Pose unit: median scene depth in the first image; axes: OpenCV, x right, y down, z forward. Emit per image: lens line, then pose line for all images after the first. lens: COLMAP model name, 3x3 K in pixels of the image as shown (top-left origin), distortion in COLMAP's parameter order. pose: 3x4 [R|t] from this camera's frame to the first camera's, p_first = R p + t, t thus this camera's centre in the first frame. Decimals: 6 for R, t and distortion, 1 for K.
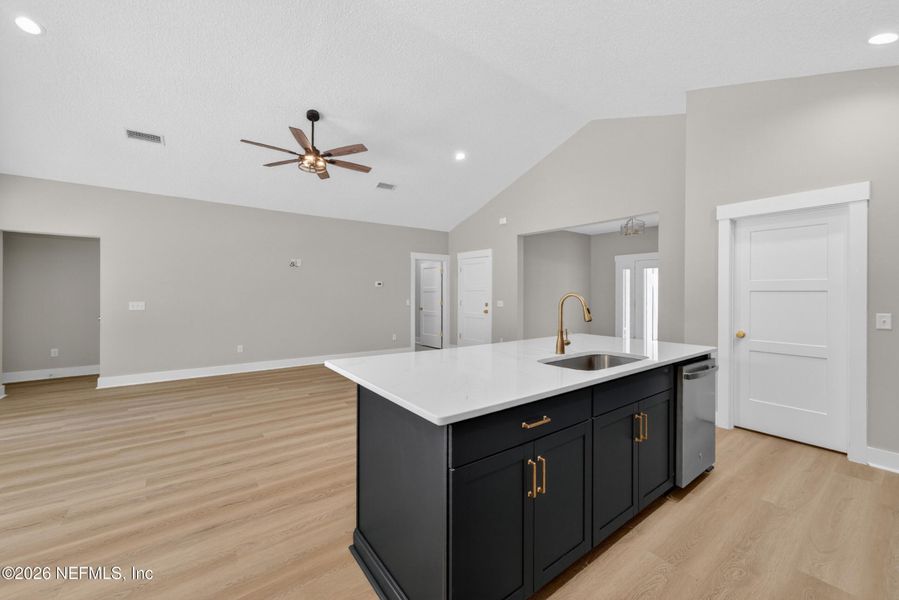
lens RADIAL K [[359.9, 0, 456.6], [0, 359.9, 291.6], [0, 0, 1]] dist [-0.011806, 0.000359]
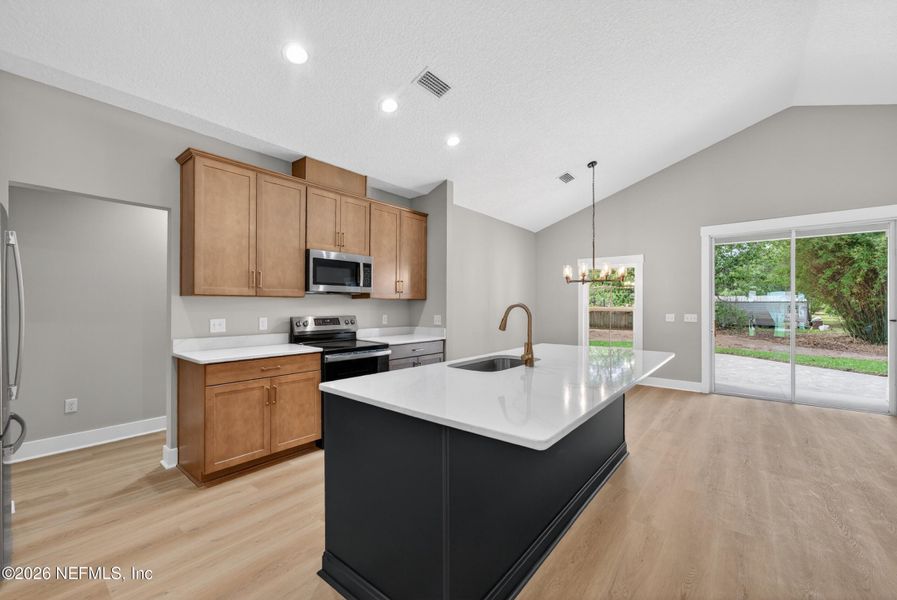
lens RADIAL K [[368.8, 0, 445.2], [0, 368.8, 303.6], [0, 0, 1]] dist [-0.022520, 0.000044]
pose [[-0.974439, -0.009058, -0.224469, 0.347702], [-0.007131, 0.999930, -0.009394, 0.006761], [0.224538, -0.007553, -0.974436, 0.898443]]
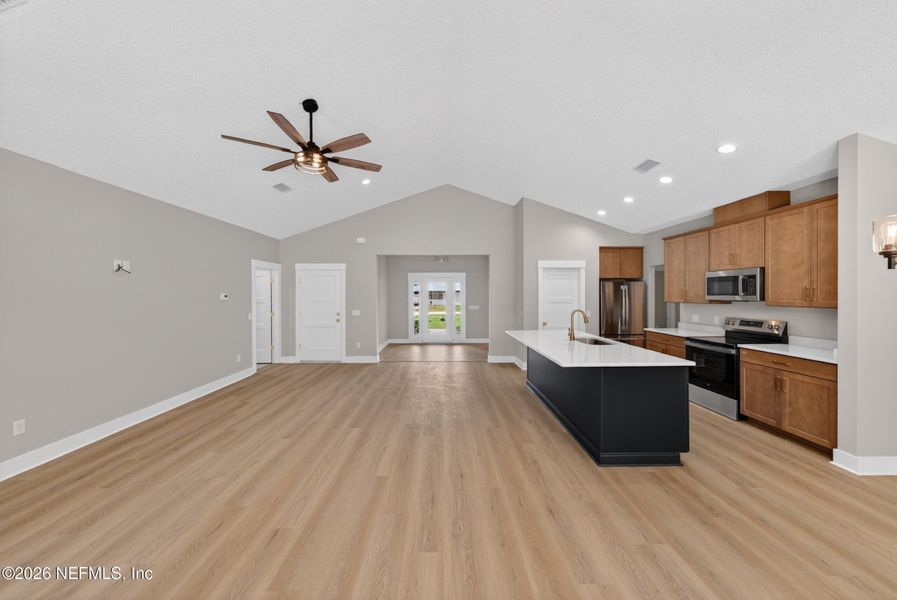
lens RADIAL K [[312.5, 0, 450.6], [0, 312.5, 295.7], [0, 0, 1]] dist [-0.007892, 0.005758]
pose [[0.591534, -0.009718, 0.806222, -0.683012], [0.001099, 0.999936, 0.011246, -0.043012], [-0.806280, -0.005767, 0.591507, 0.247289]]
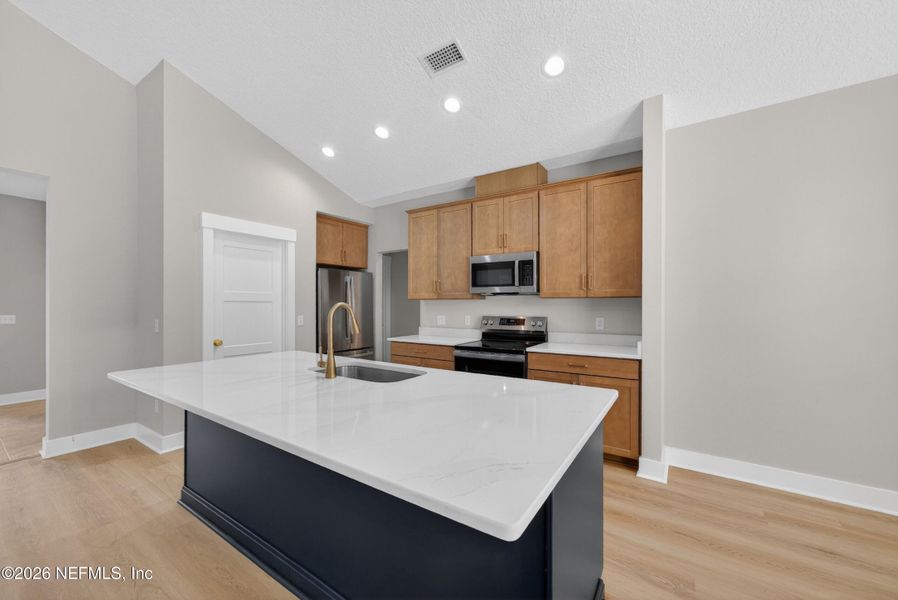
lens RADIAL K [[354.5, 0, 452.4], [0, 354.5, 305.1], [0, 0, 1]] dist [-0.020335, 0.013752]
pose [[-0.318824, -0.007524, 0.947784, -0.262583], [-0.006439, 0.999963, 0.005772, -0.000399], [-0.947792, -0.004263, -0.318861, 0.461790]]
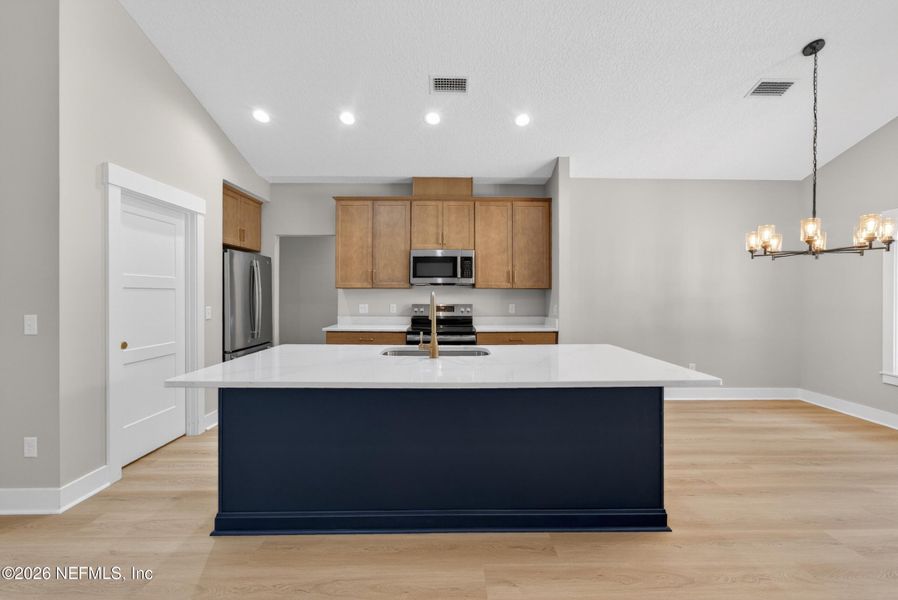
lens RADIAL K [[364.0, 0, 451.3], [0, 364.0, 295.7], [0, 0, 1]] dist [-0.045112, 0.018820]
pose [[-0.799348, -0.008984, 0.600801, -0.142664], [-0.009880, 0.999950, 0.001807, 0.004835], [-0.600787, -0.004492, -0.799396, 0.804849]]
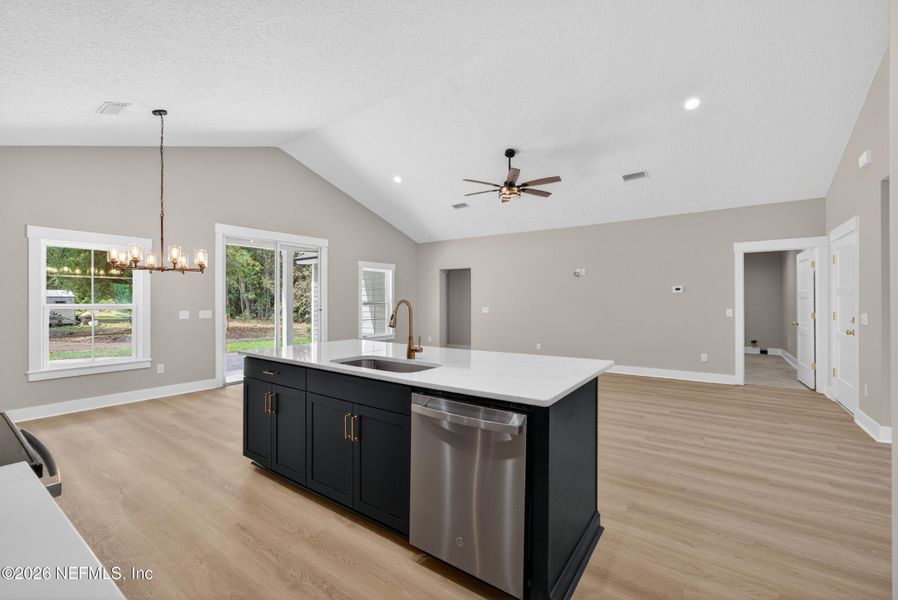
lens RADIAL K [[380.7, 0, 446.6], [0, 380.7, 301.2], [0, 0, 1]] dist [-0.016330, -0.000058]
pose [[0.285767, -0.004687, -0.958288, 0.639653], [0.008680, 0.999960, -0.002302, 0.004784], [0.958260, -0.007660, 0.285796, 0.366142]]
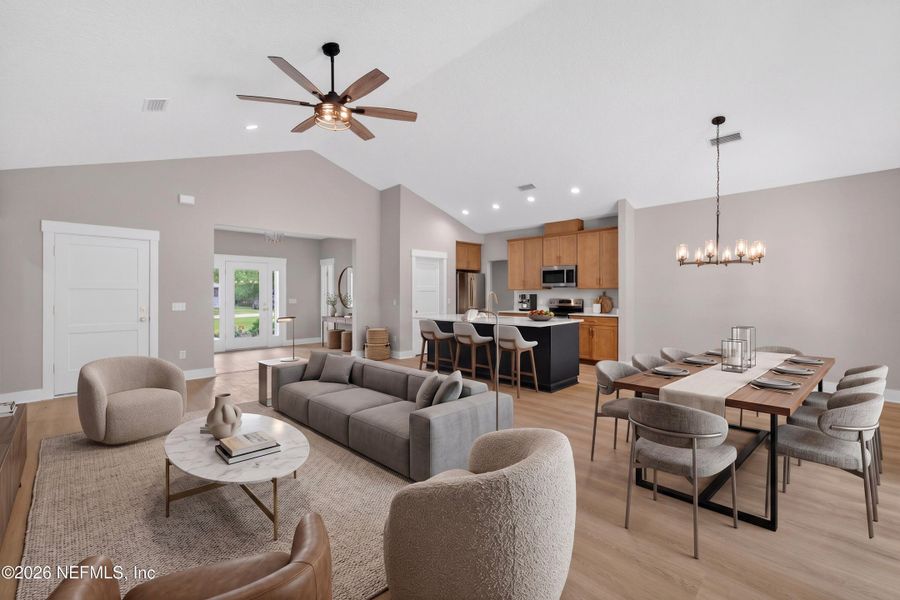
lens RADIAL K [[380.0, 0, 462.5], [0, 380.0, 292.9], [0, 0, 1]] dist [0.000493, 0.000075]
pose [[-0.135757, -0.005885, 0.990725, -1.022917], [-0.003449, 0.999979, 0.005467, -0.002838], [-0.990736, -0.002675, -0.135774, 0.705920]]
